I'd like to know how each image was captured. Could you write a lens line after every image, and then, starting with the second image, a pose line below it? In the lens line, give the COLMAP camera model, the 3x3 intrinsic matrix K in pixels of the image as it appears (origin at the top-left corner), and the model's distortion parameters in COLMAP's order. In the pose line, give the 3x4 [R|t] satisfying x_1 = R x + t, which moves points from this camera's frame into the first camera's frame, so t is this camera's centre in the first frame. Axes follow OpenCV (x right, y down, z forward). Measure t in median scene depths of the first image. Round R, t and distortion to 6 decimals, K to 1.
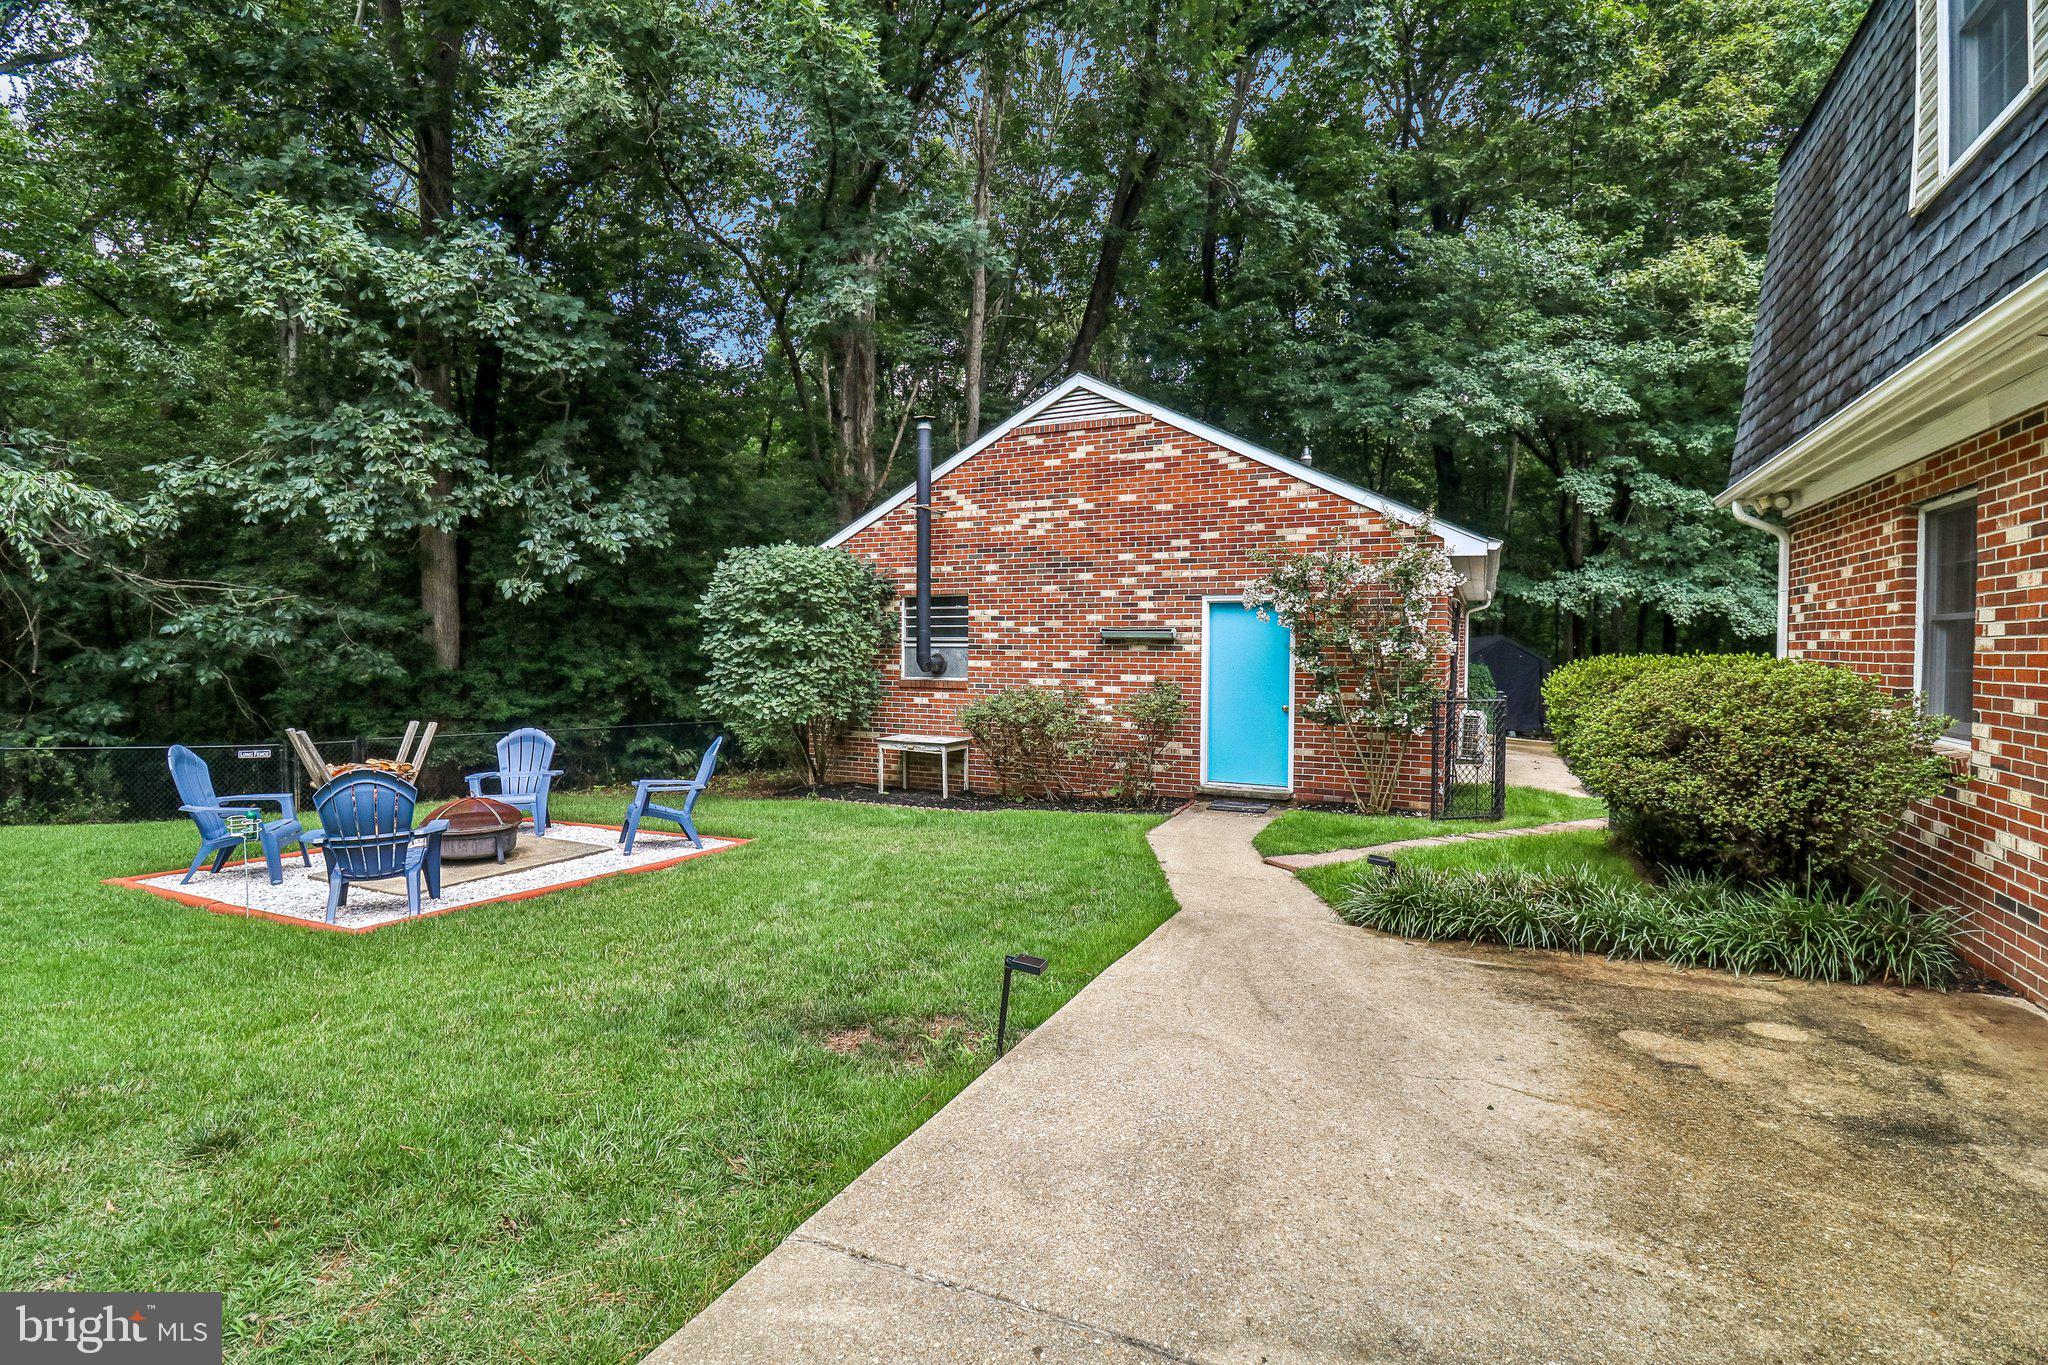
lens RADIAL K [[955.1, 0, 1007.9], [0, 955.1, 668.5], [0, 0, 1]] dist [0.001733, -0.012010]
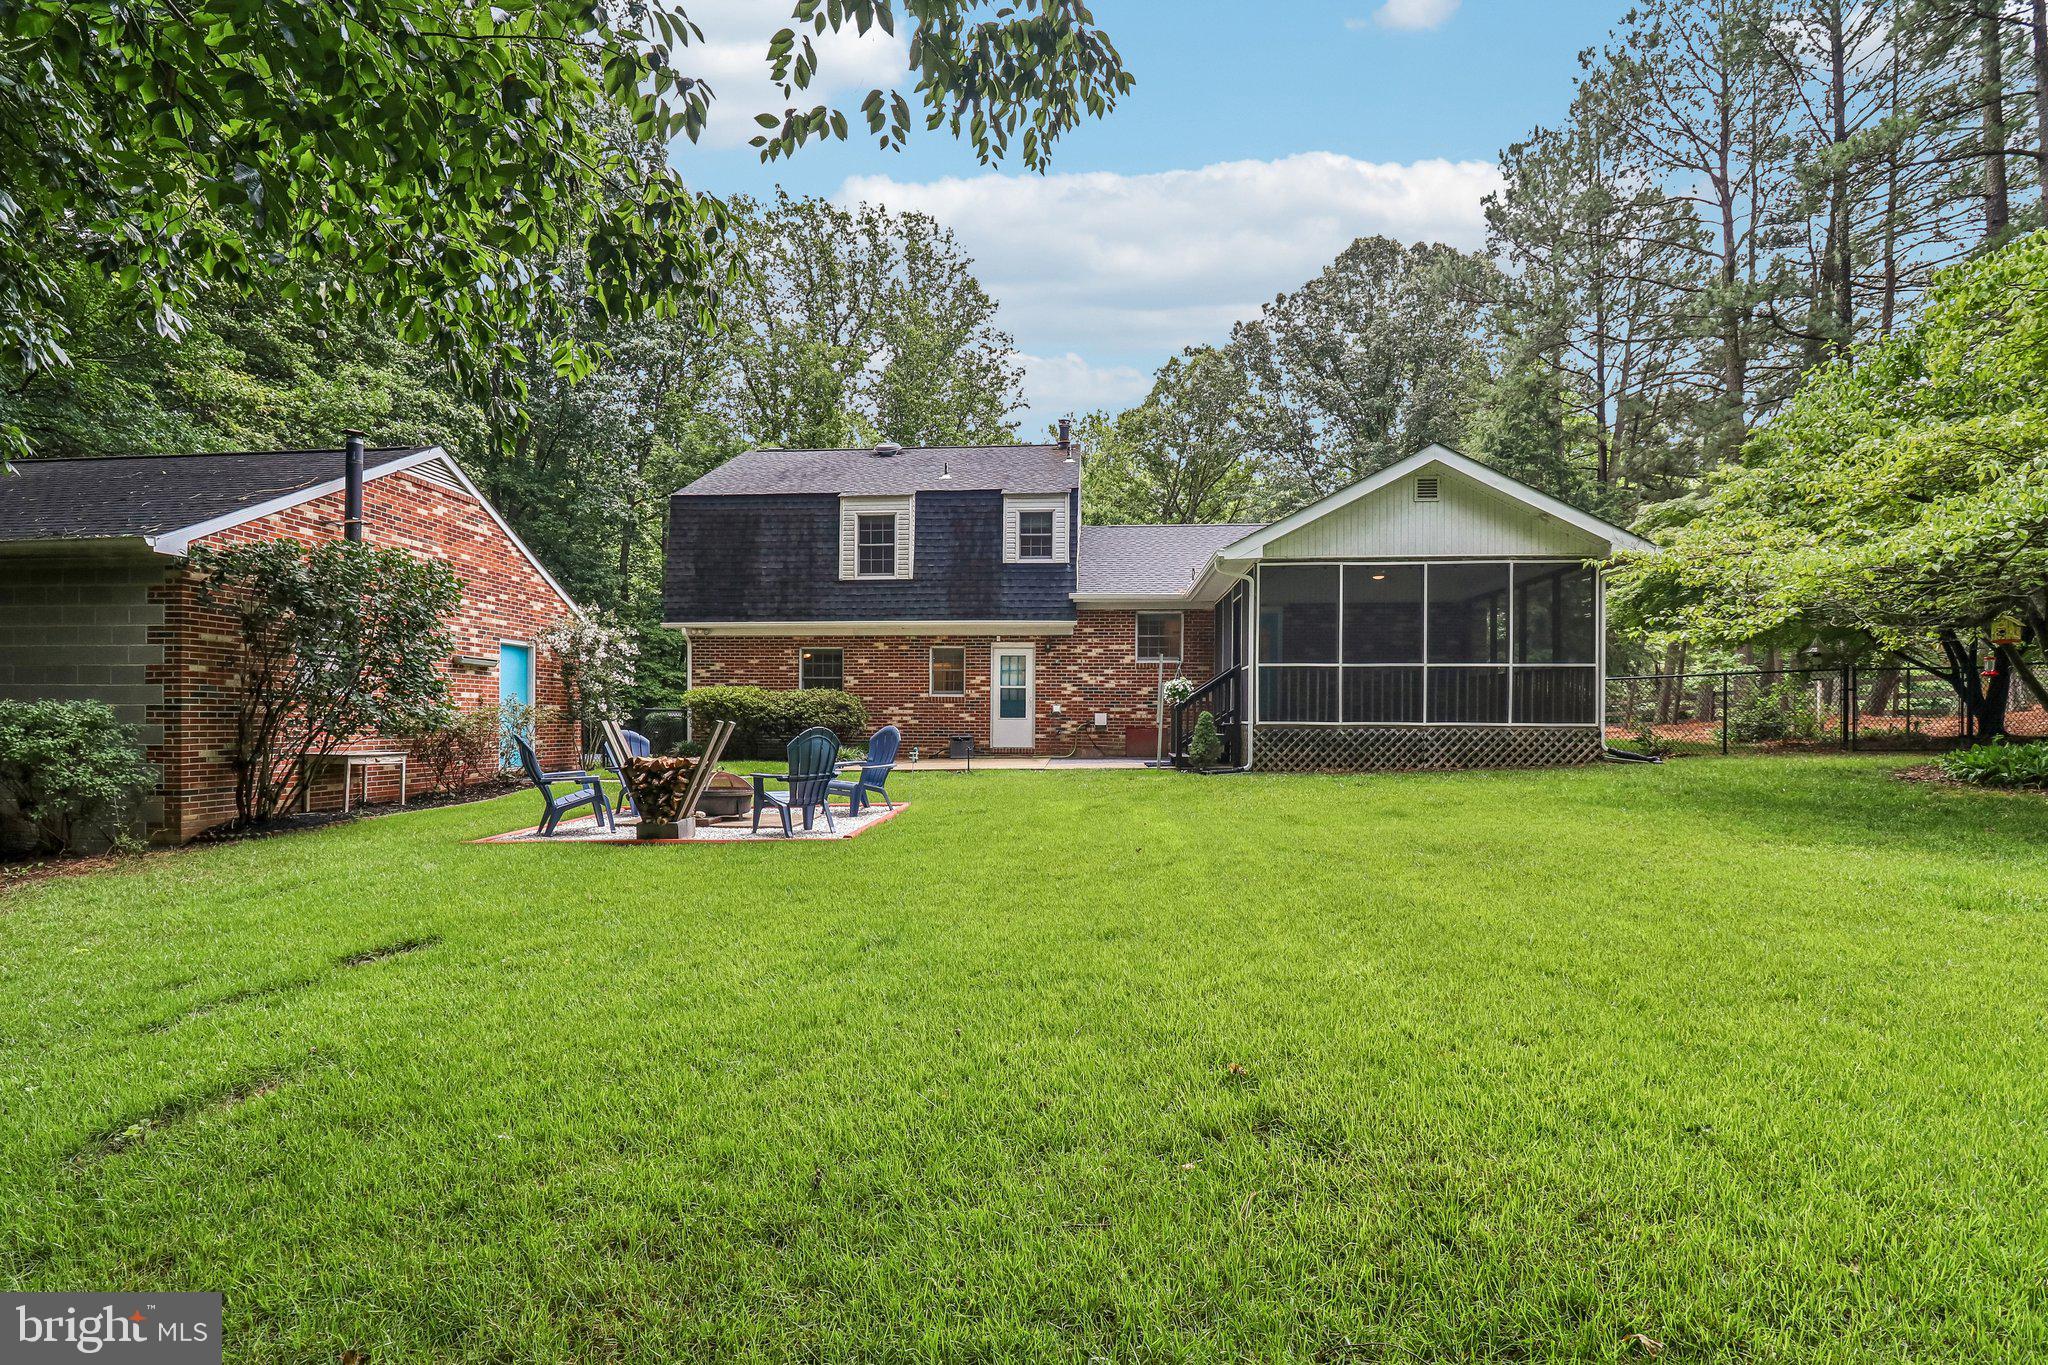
lens RADIAL K [[973.6, 0, 1026.2], [0, 973.6, 712.0], [0, 0, 1]] dist [-0.000044, -0.012799]
pose [[-0.378386, 0.004809, 0.925636, -1.416888], [0.015535, 0.999879, 0.001156, 0.044193], [-0.925518, 0.014817, -0.378414, 0.808393]]
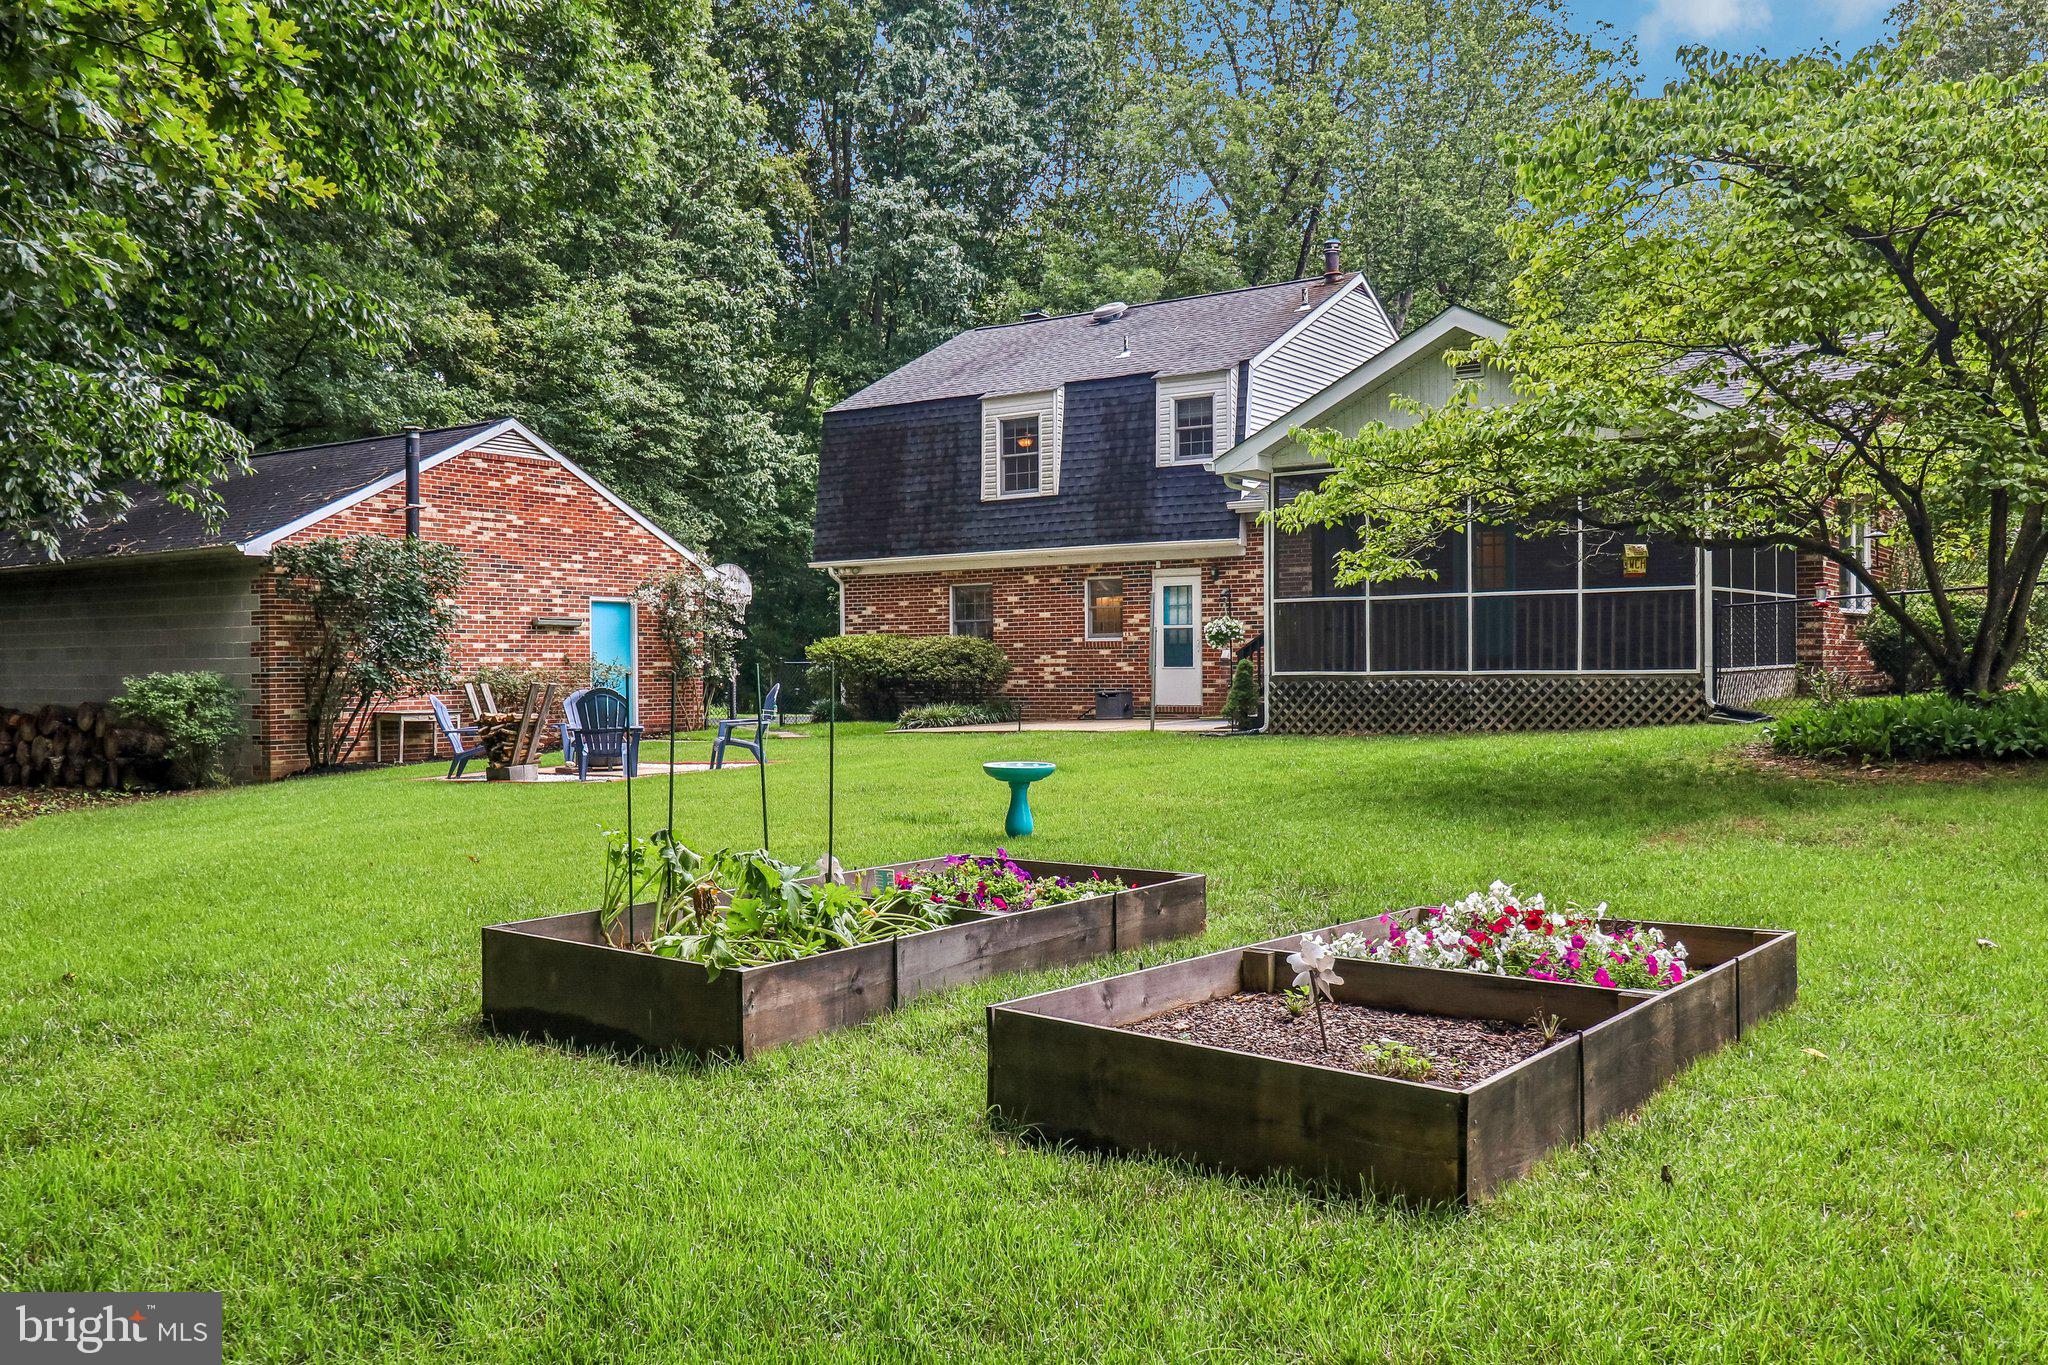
lens RADIAL K [[1744.3, 0, 1041.6], [0, 1744.3, 645.4], [0, 0, 1]] dist [0.025203, -0.009887]
pose [[0.129938, 0.007283, 0.991495, -2.241525], [0.033898, 0.999356, -0.011783, 0.049257], [-0.990942, 0.035140, 0.129608, 0.001030]]
